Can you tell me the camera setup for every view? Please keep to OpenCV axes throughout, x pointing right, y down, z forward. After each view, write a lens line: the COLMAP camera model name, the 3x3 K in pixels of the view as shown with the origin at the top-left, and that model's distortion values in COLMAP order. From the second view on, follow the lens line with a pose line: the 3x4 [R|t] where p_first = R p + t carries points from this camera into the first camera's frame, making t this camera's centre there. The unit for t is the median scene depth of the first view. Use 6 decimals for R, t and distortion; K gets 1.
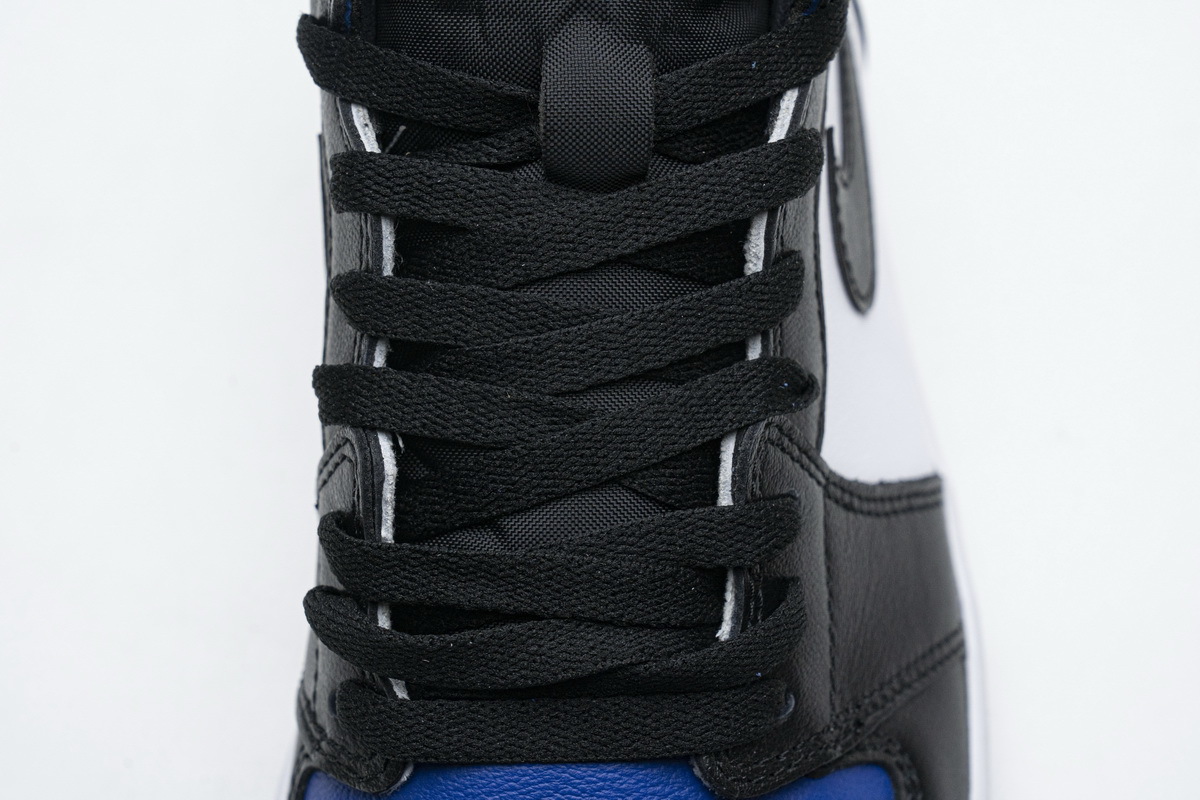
lens RADIAL K [[2346.3, 0, 573.5], [0, 2346.3, 401.9], [0, 0, 1]] dist [0.125072, 0.615495]
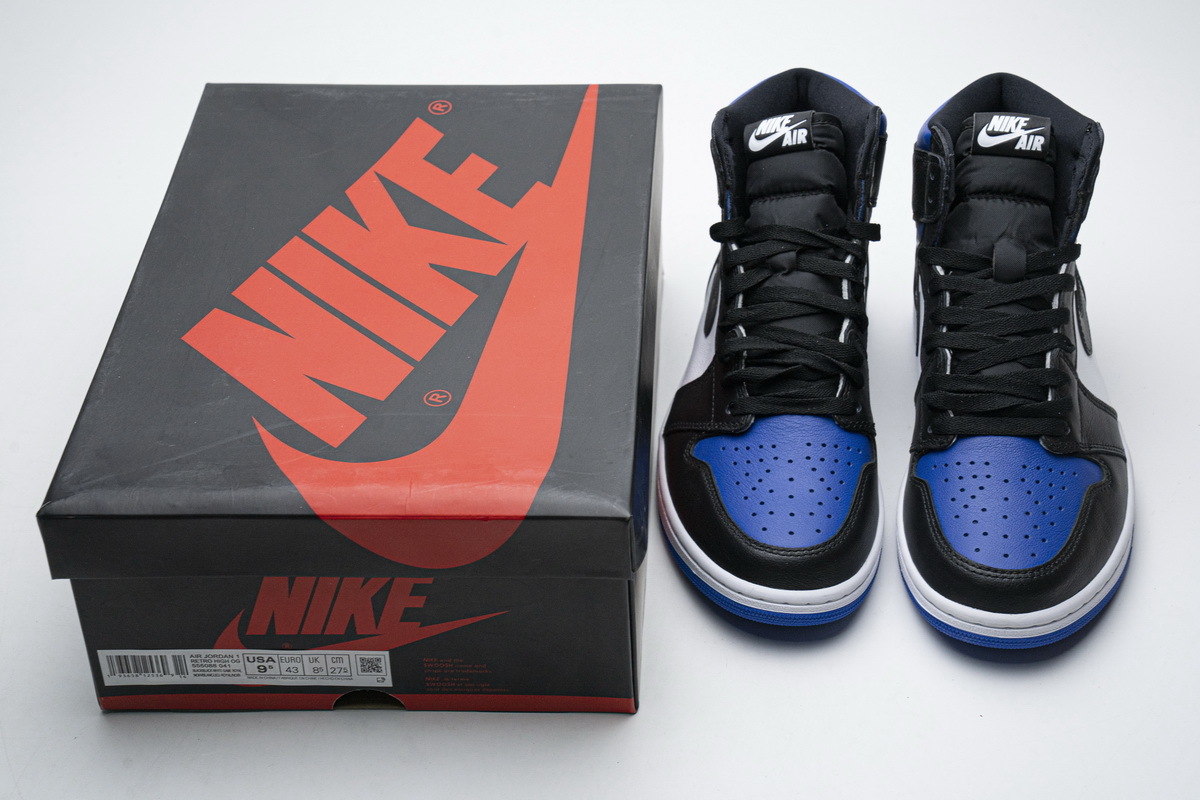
lens RADIAL K [[2198.4, 0, 600.0], [0, 2198.4, 400.0], [0, 0, 1]] dist [0.267729, -0.091422]
pose [[0.994519, 0.016214, -0.103289, -0.253305], [-0.053919, 0.925937, -0.373810, 1.348625], [0.089579, 0.377331, 0.921736, -2.062299]]
